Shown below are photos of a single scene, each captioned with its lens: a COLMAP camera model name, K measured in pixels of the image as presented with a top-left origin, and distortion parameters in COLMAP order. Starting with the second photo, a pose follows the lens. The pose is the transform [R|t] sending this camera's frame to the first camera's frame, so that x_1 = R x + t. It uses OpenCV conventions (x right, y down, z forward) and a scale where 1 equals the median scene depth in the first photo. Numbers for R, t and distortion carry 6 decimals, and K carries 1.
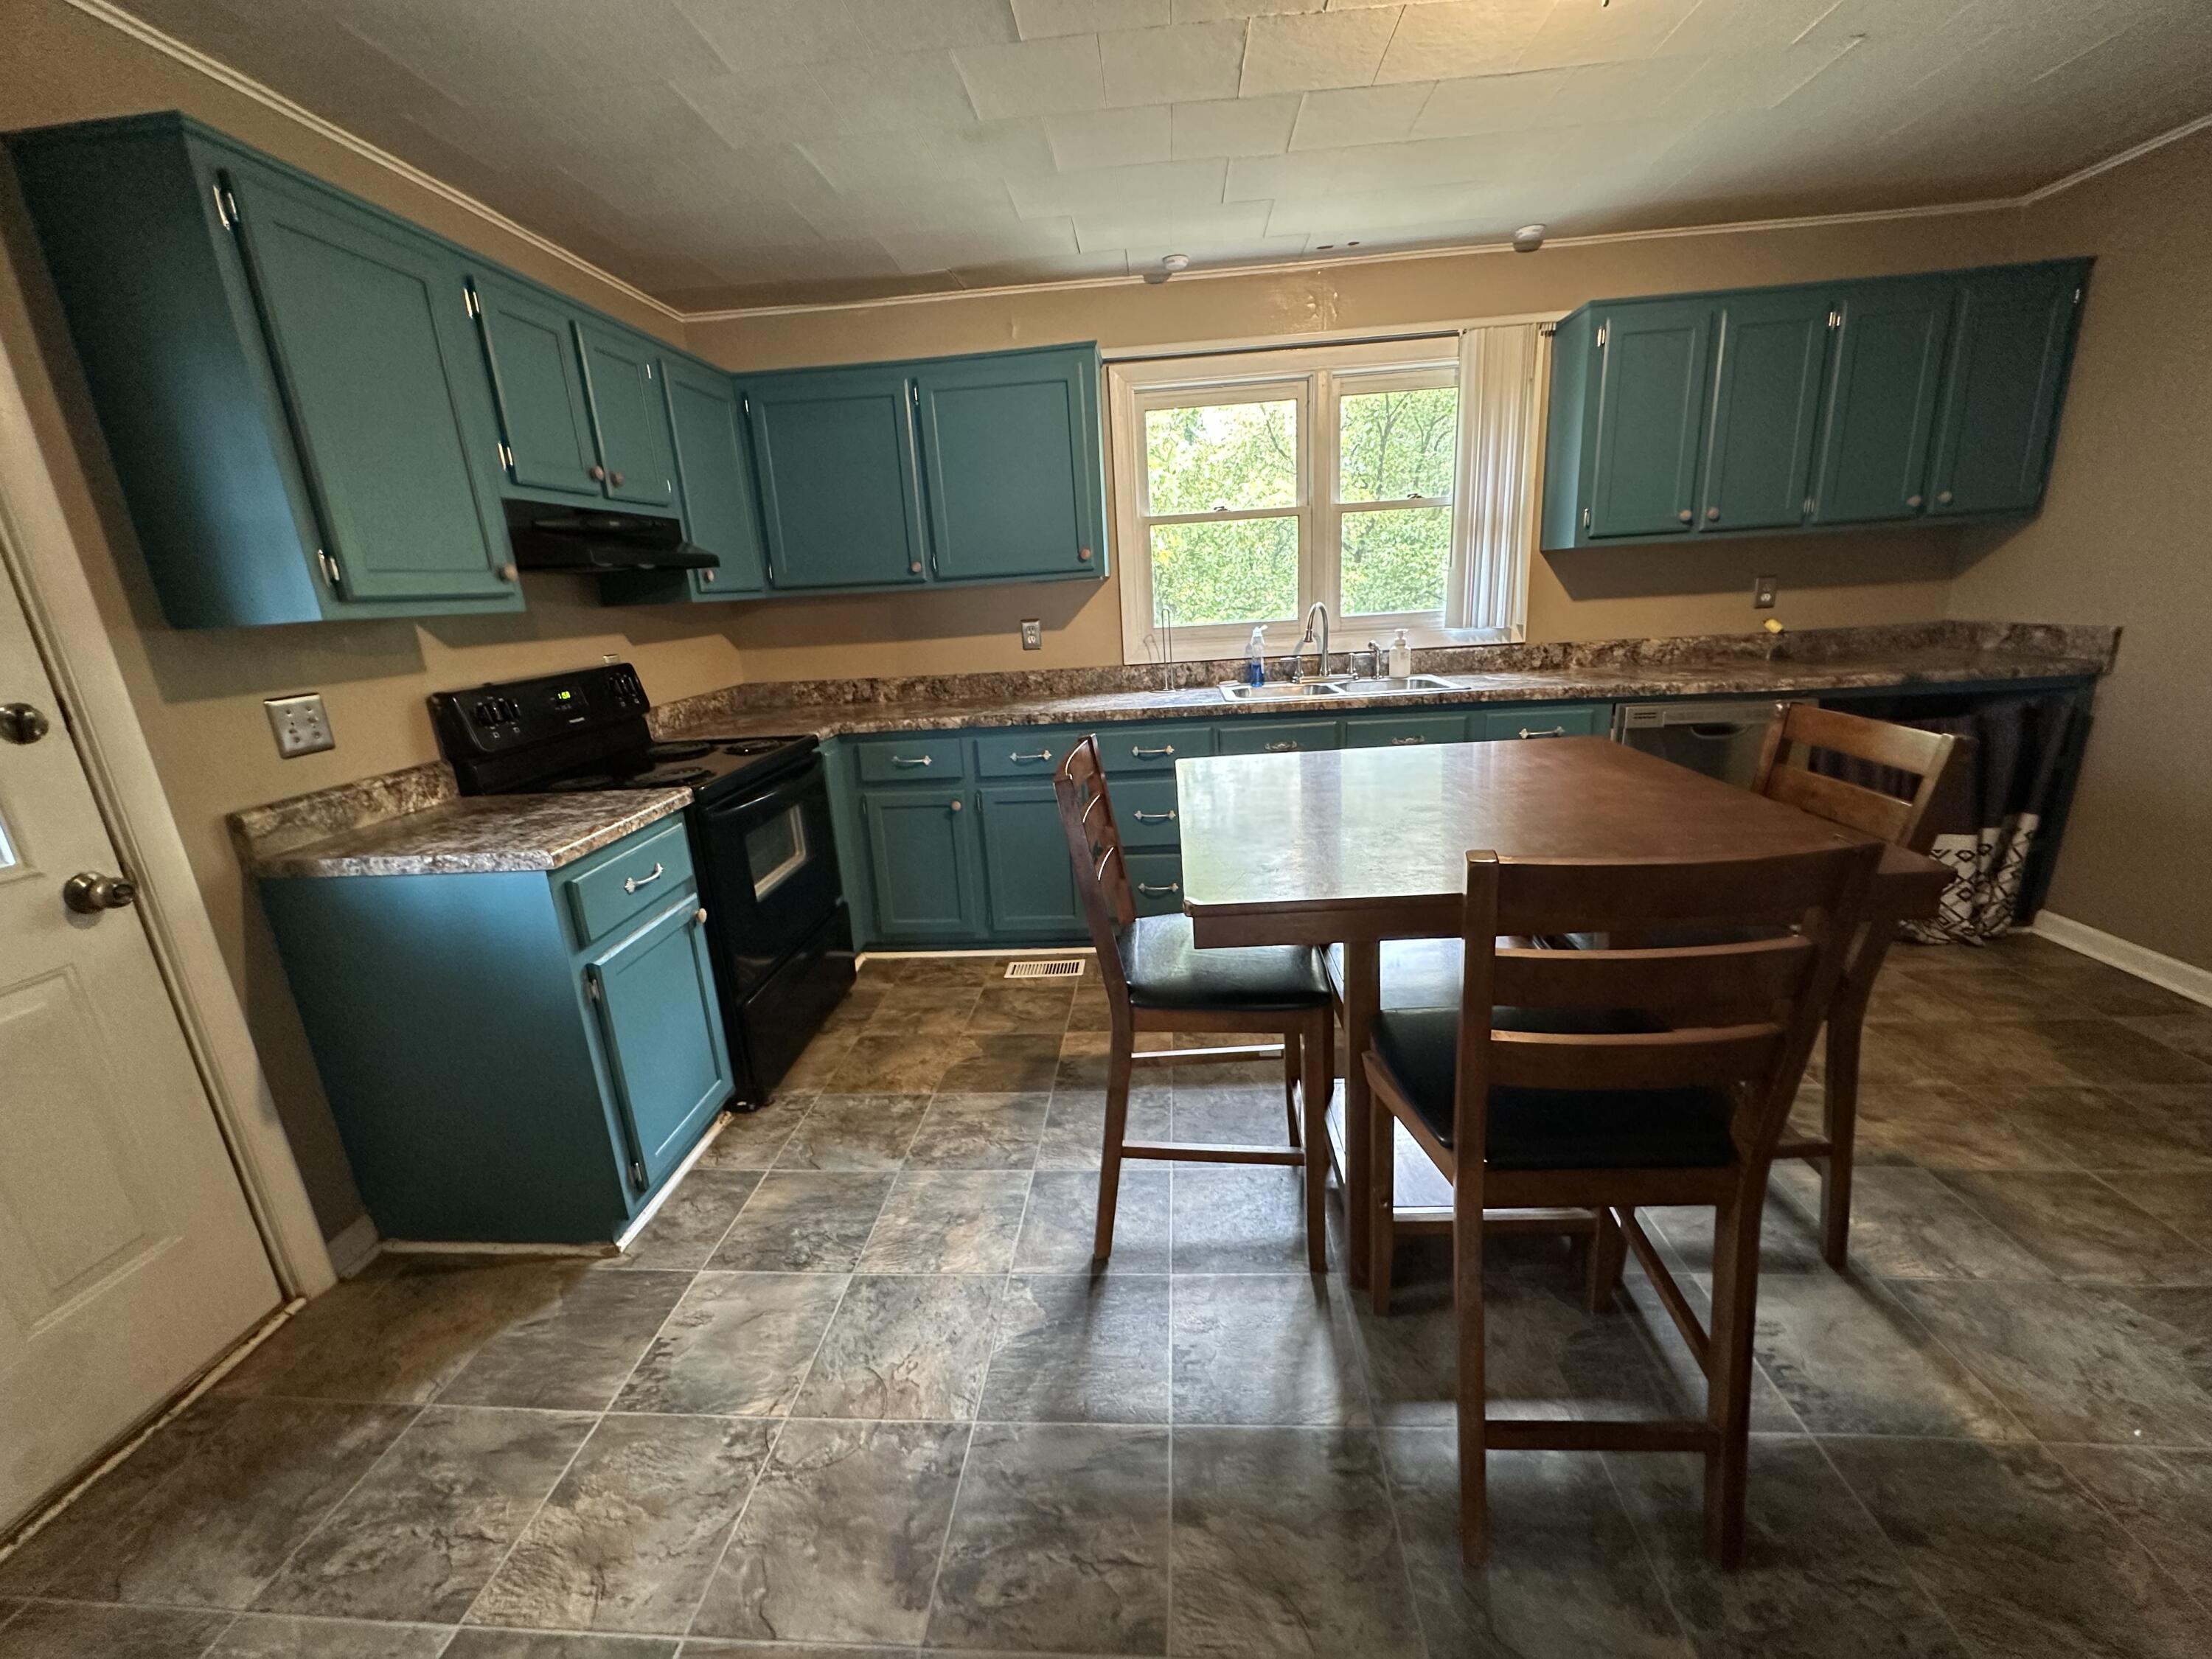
lens RADIAL K [[883.6, 0, 1105.0], [0, 883.6, 831.1], [0, 0, 1]] dist [-0.002814, 0.000881]
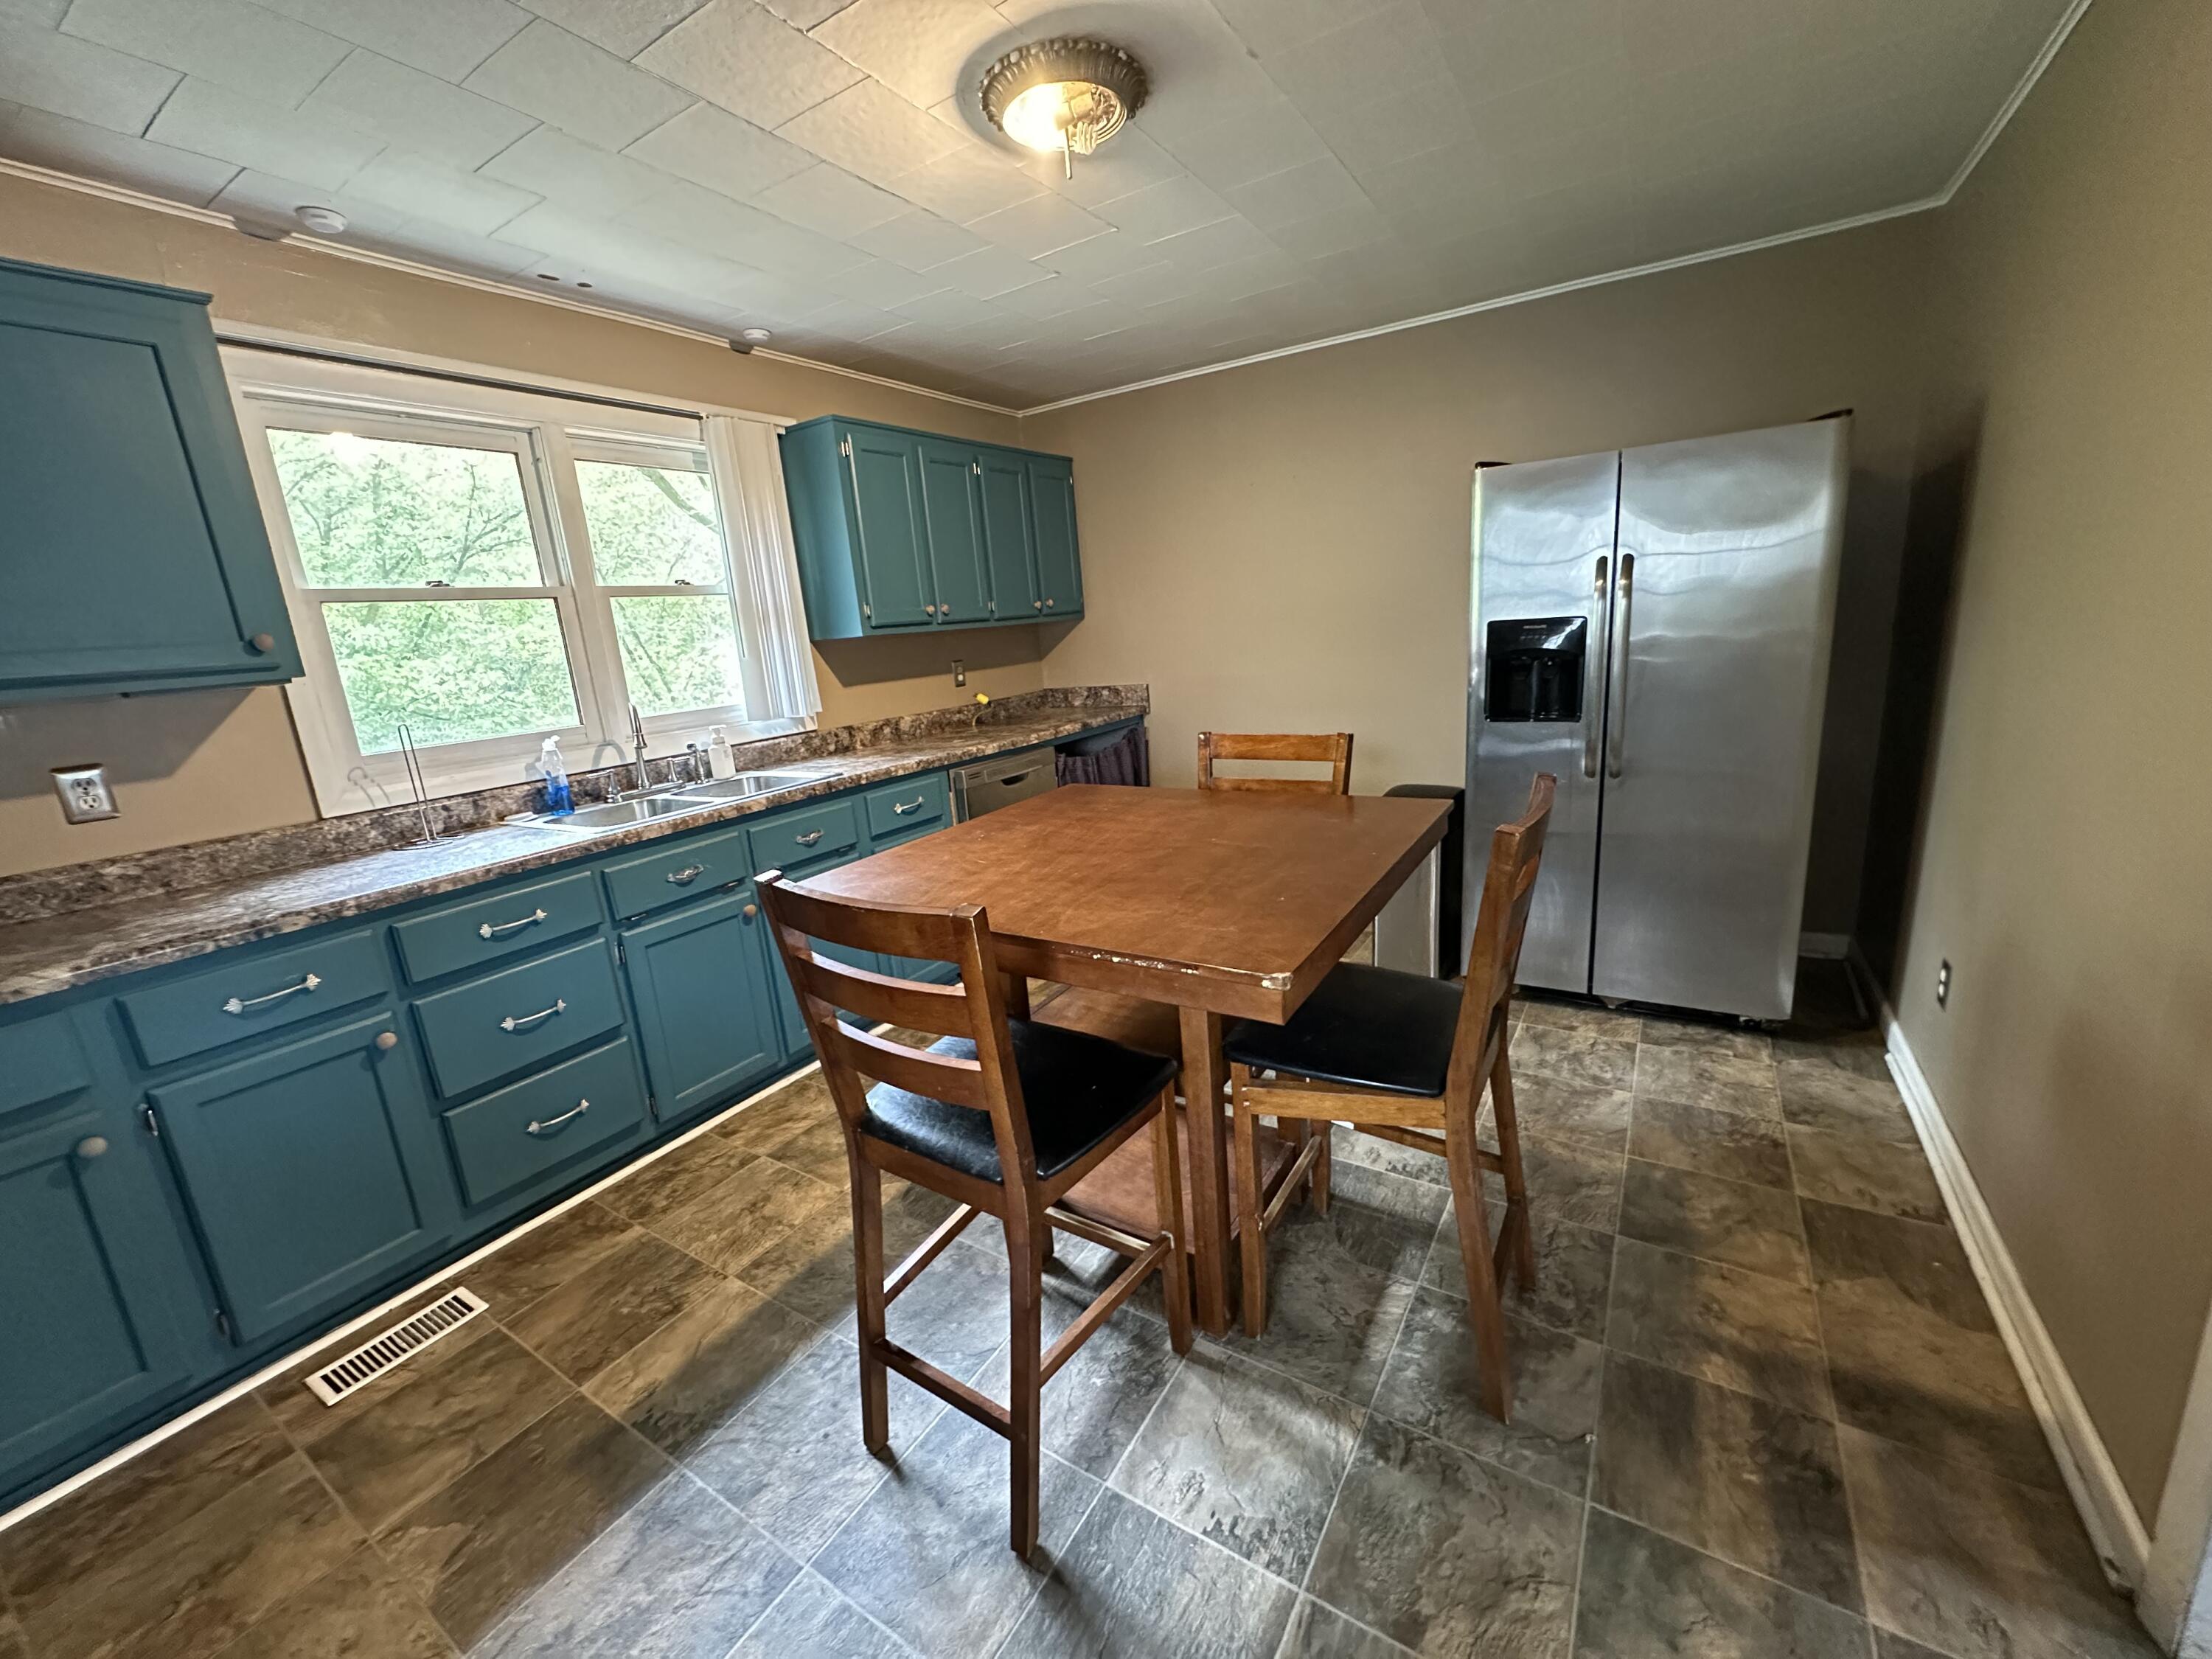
lens RADIAL K [[883.6, 0, 1103.7], [0, 883.6, 830.0], [0, 0, 1]] dist [-0.002814, 0.000881]
pose [[0.475801, -0.180733, 0.860784, -0.299762], [0.284092, 0.957784, 0.044068, -0.061481], [-0.832410, 0.223574, 0.507059, 0.270984]]
